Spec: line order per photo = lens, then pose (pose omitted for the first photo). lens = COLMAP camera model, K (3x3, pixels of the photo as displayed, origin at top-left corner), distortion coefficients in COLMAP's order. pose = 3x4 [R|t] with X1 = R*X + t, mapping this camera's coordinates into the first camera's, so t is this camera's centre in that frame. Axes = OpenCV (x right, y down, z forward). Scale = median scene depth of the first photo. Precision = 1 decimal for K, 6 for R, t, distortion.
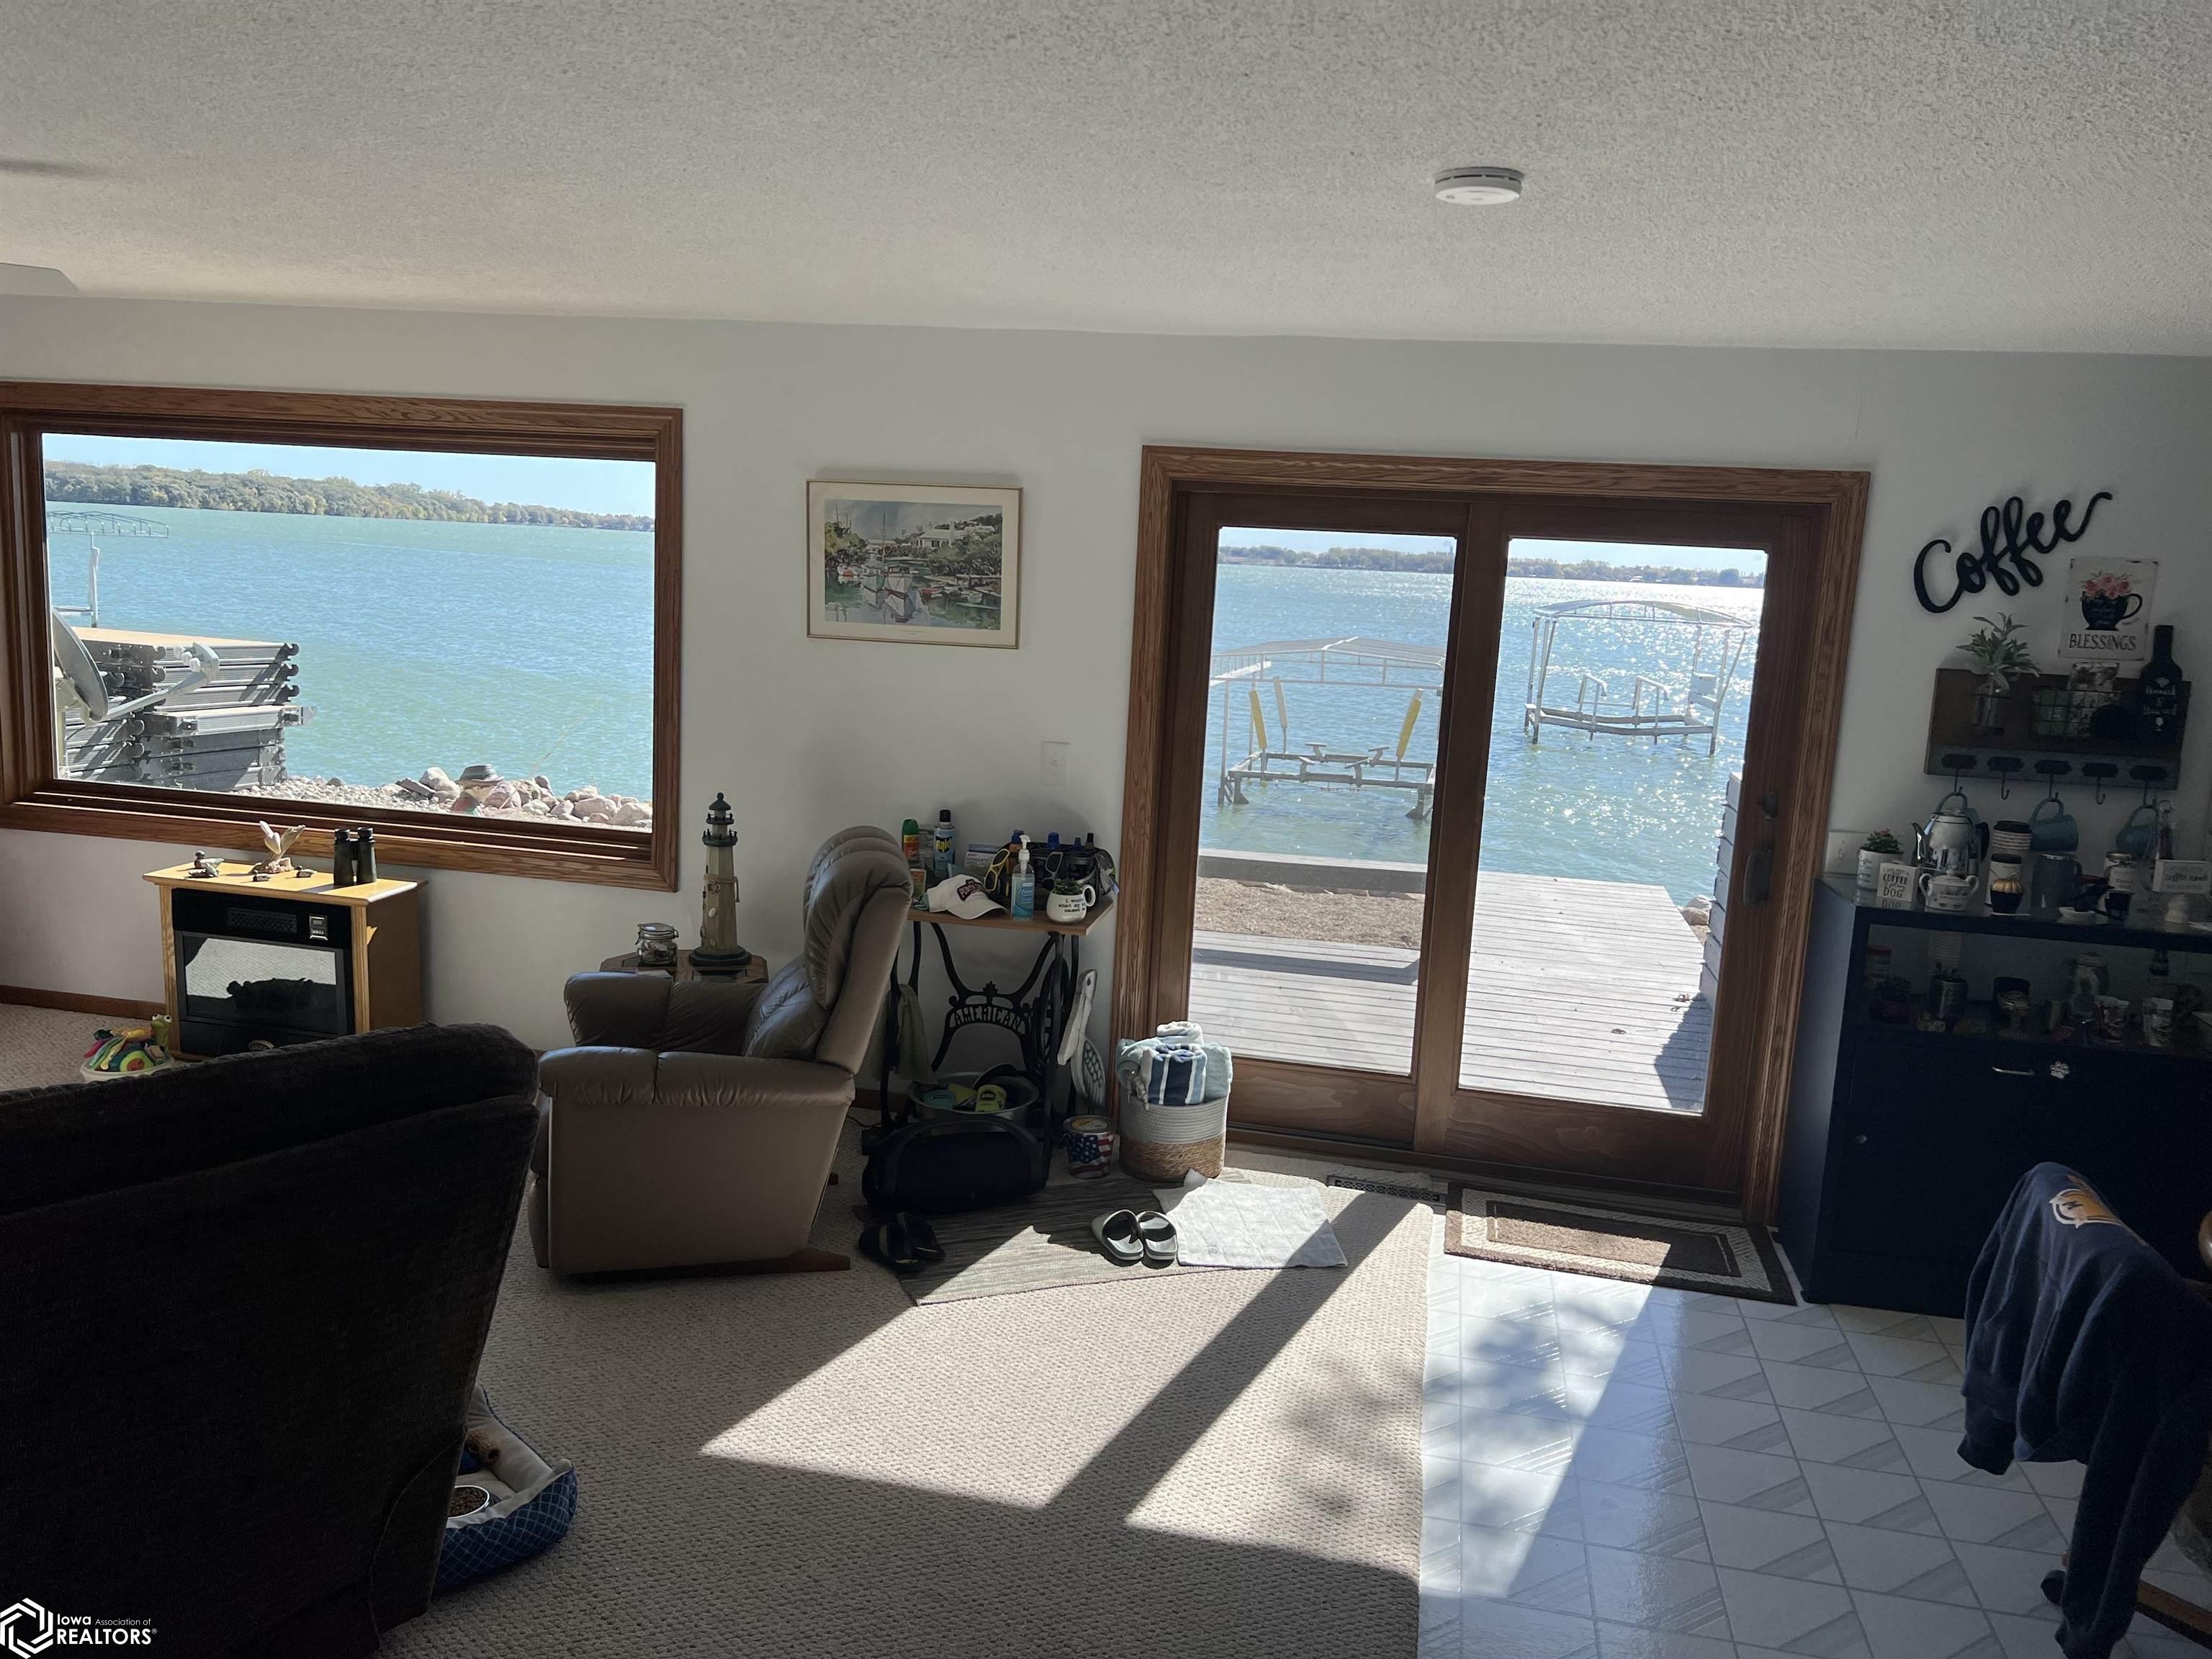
lens RADIAL K [[1662.7, 0, 1100.4], [0, 1662.7, 845.9], [0, 0, 1]] dist [0.052957, -0.055777]
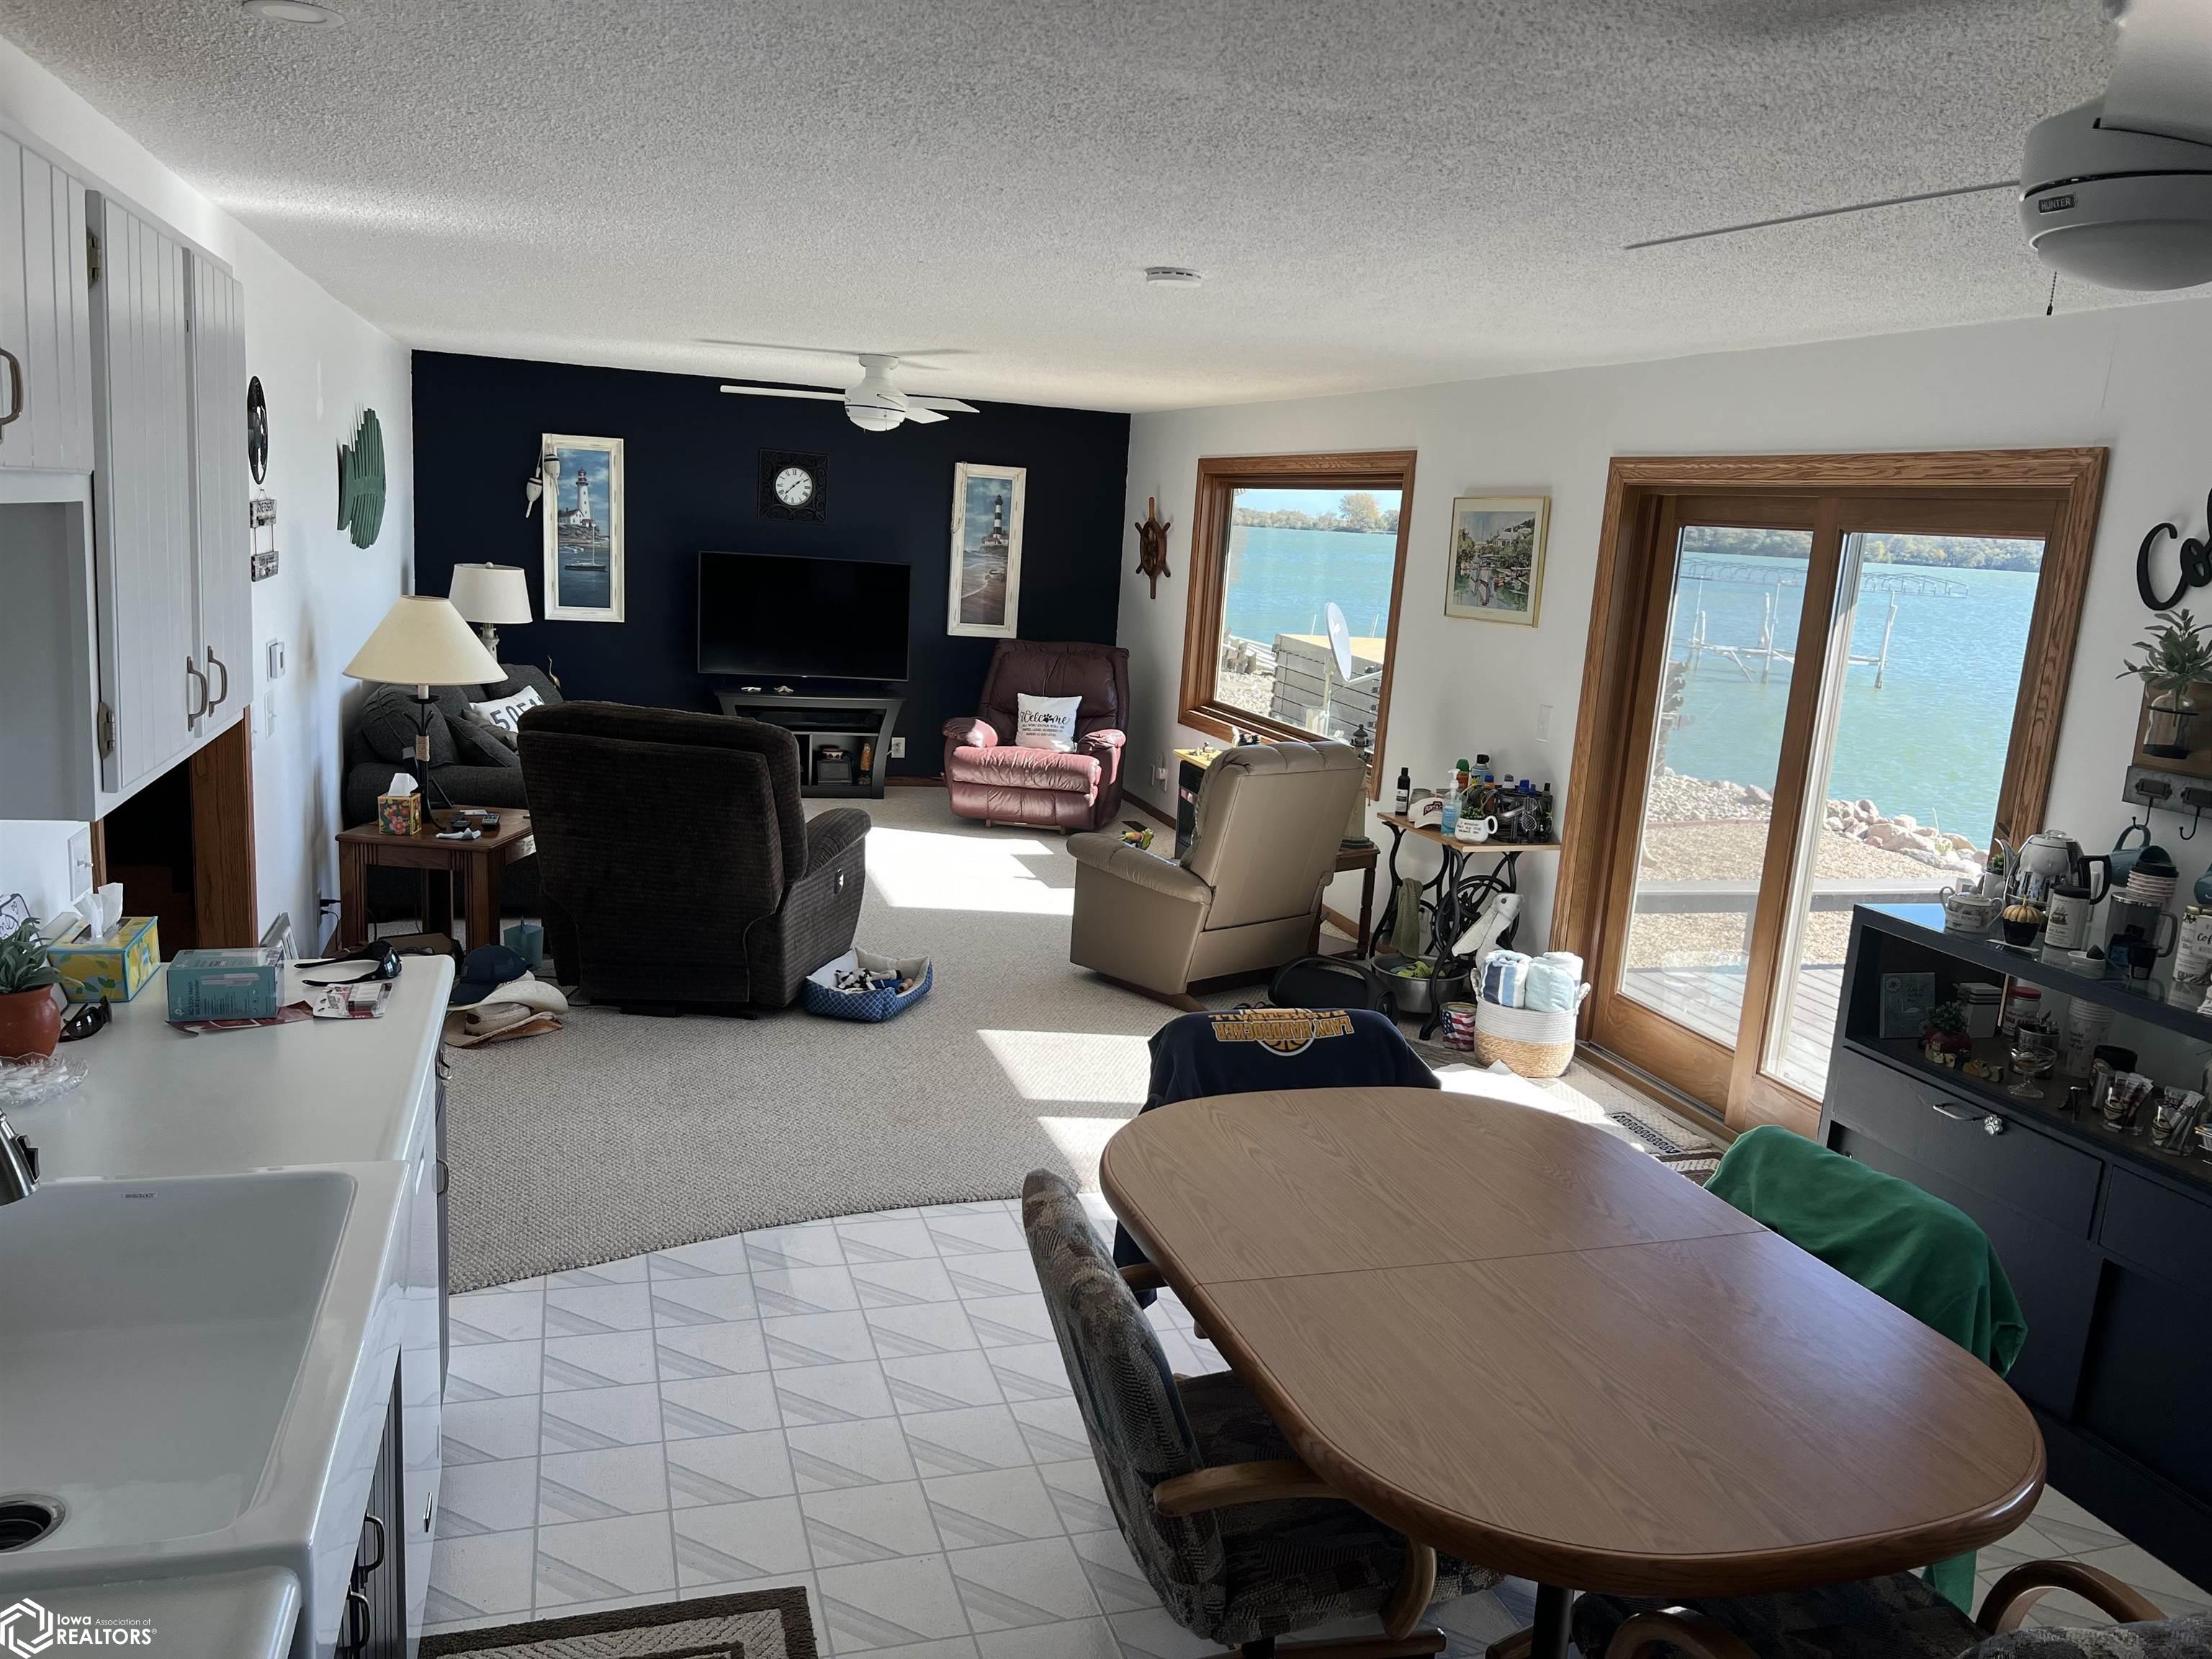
lens RADIAL K [[1662.7, 0, 1091.9], [0, 1662.7, 836.0], [0, 0, 1]] dist [0.052957, -0.055777]
pose [[0.487646, 0.145806, -0.860780, 0.864999], [-0.186519, 0.980591, 0.060434, 0.017993], [0.852885, 0.131082, 0.505377, 0.119535]]
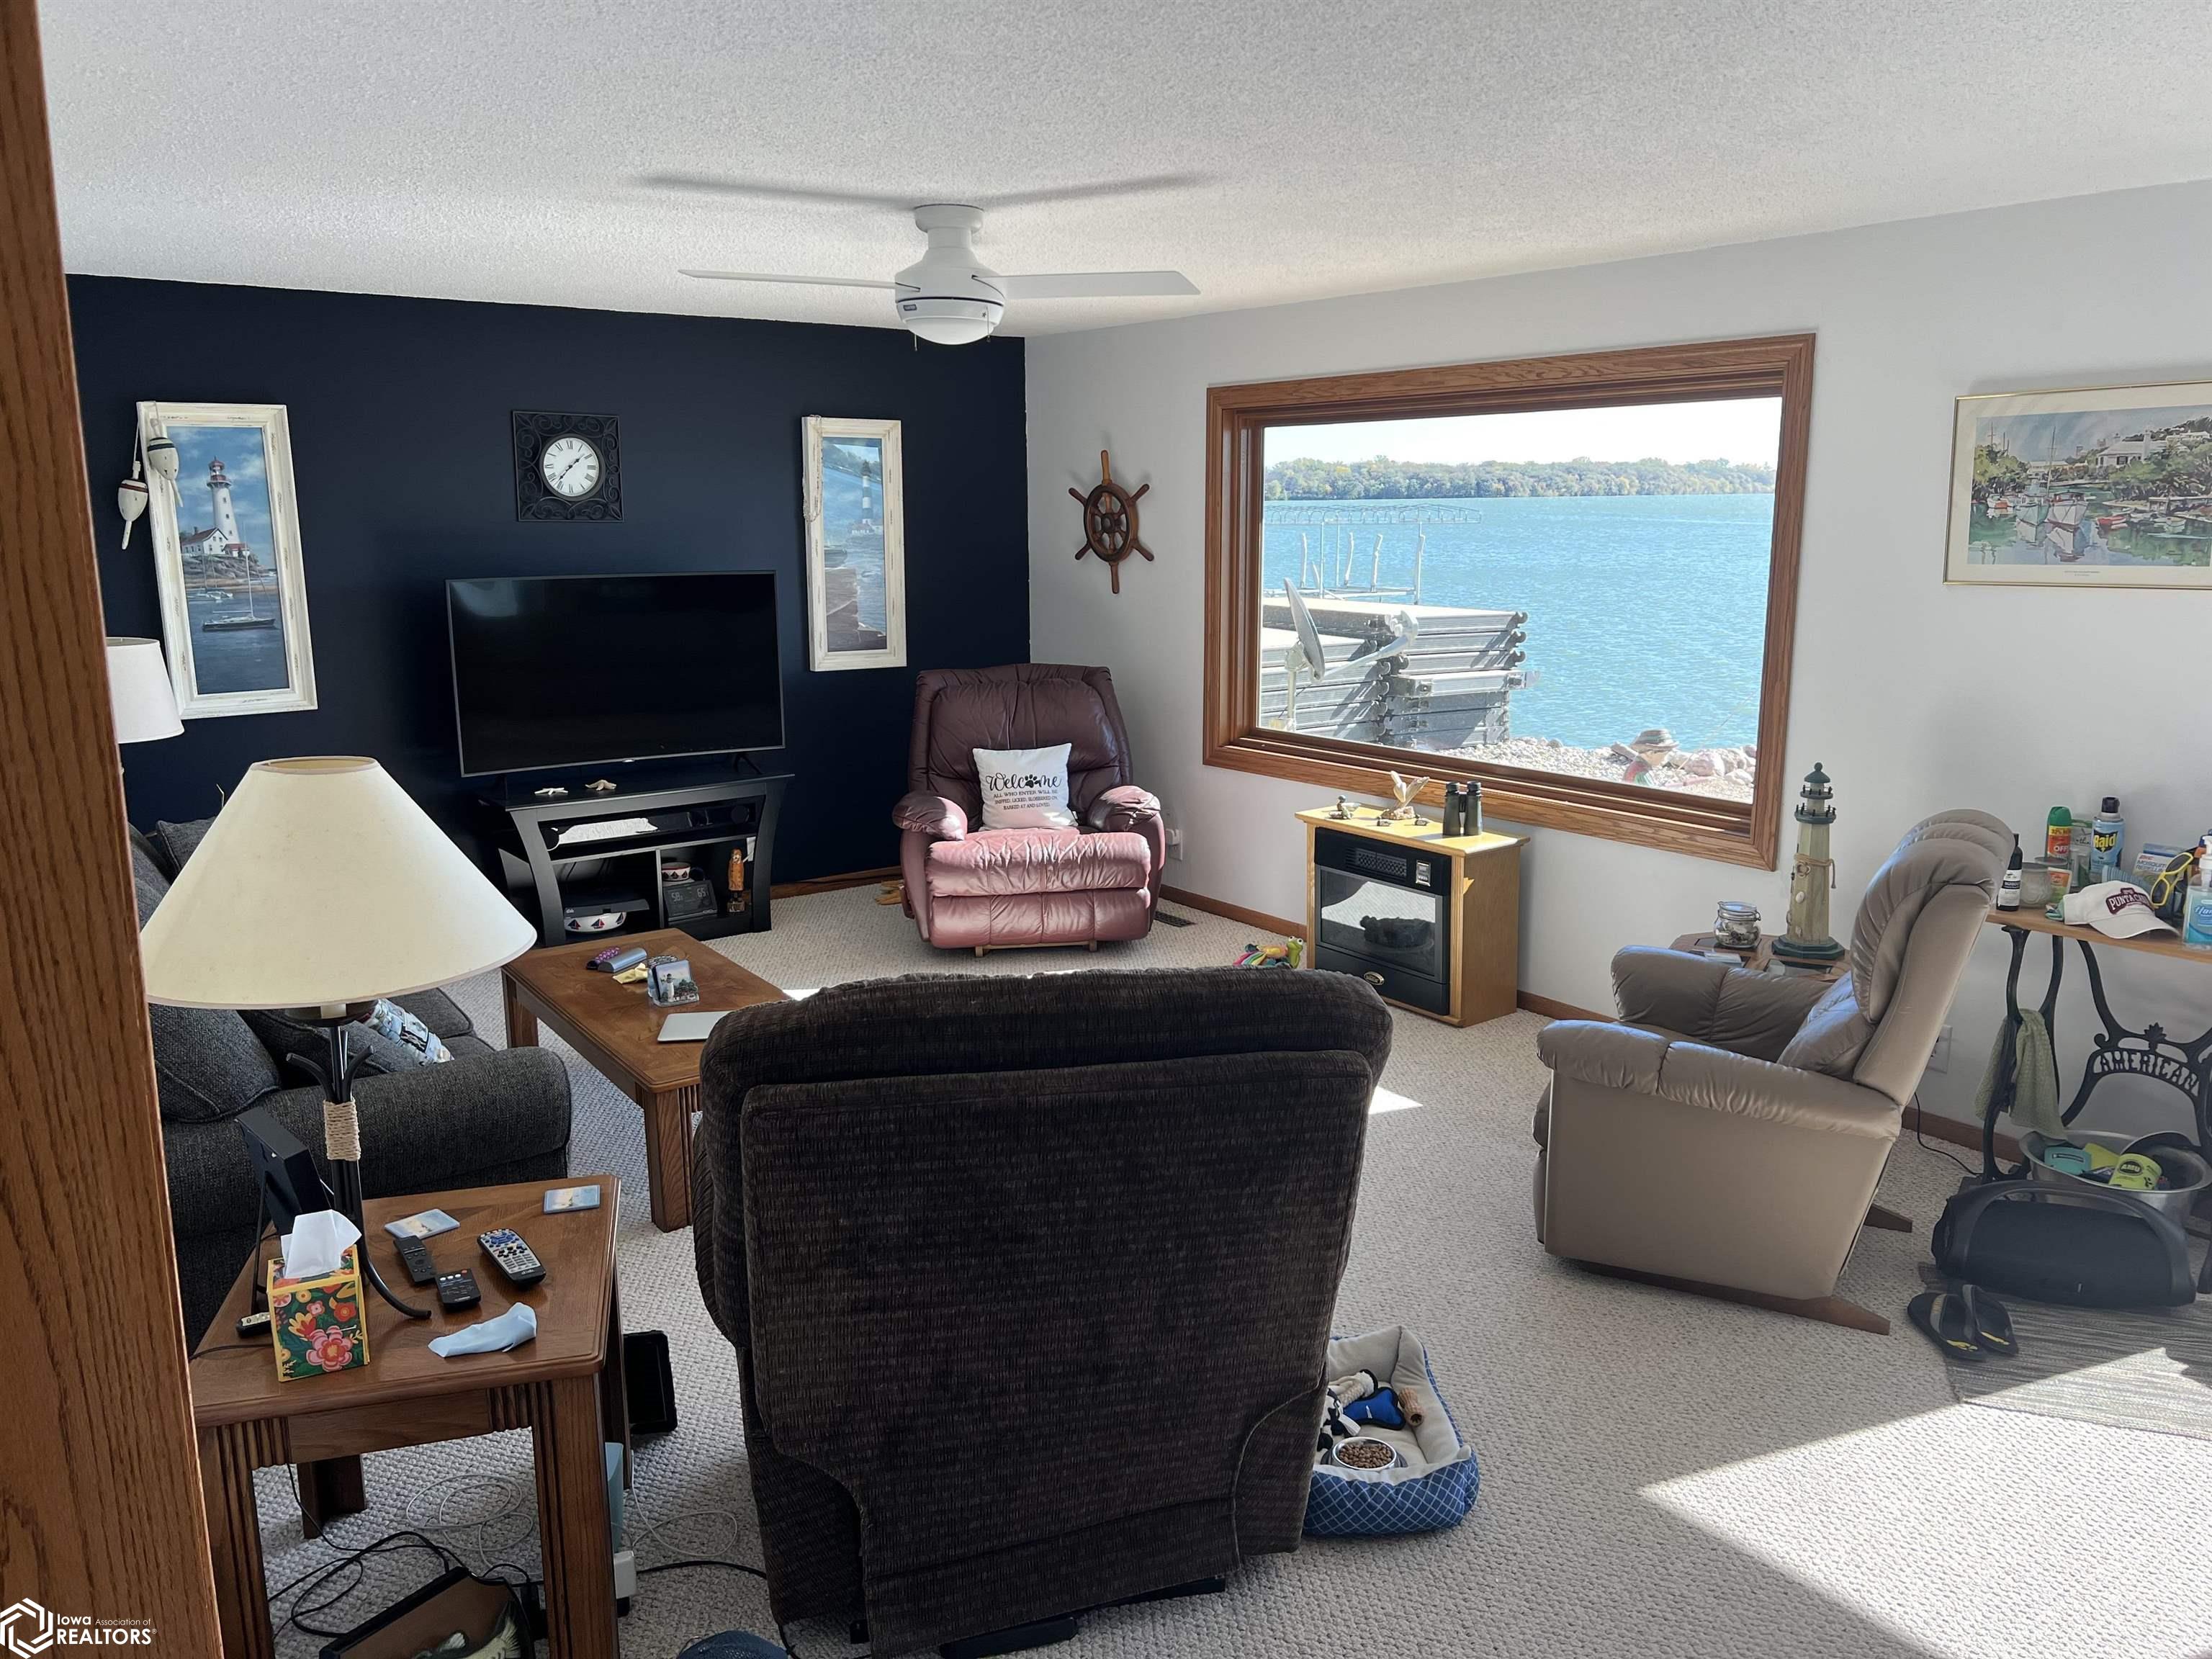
lens RADIAL K [[1662.7, 0, 1116.2], [0, 1662.7, 820.4], [0, 0, 1]] dist [0.052957, -0.055777]
pose [[0.748287, 0.070320, -0.659638, 0.081535], [-0.069286, 0.997212, 0.027711, -0.000357], [0.659747, 0.024968, 0.751073, 0.089429]]
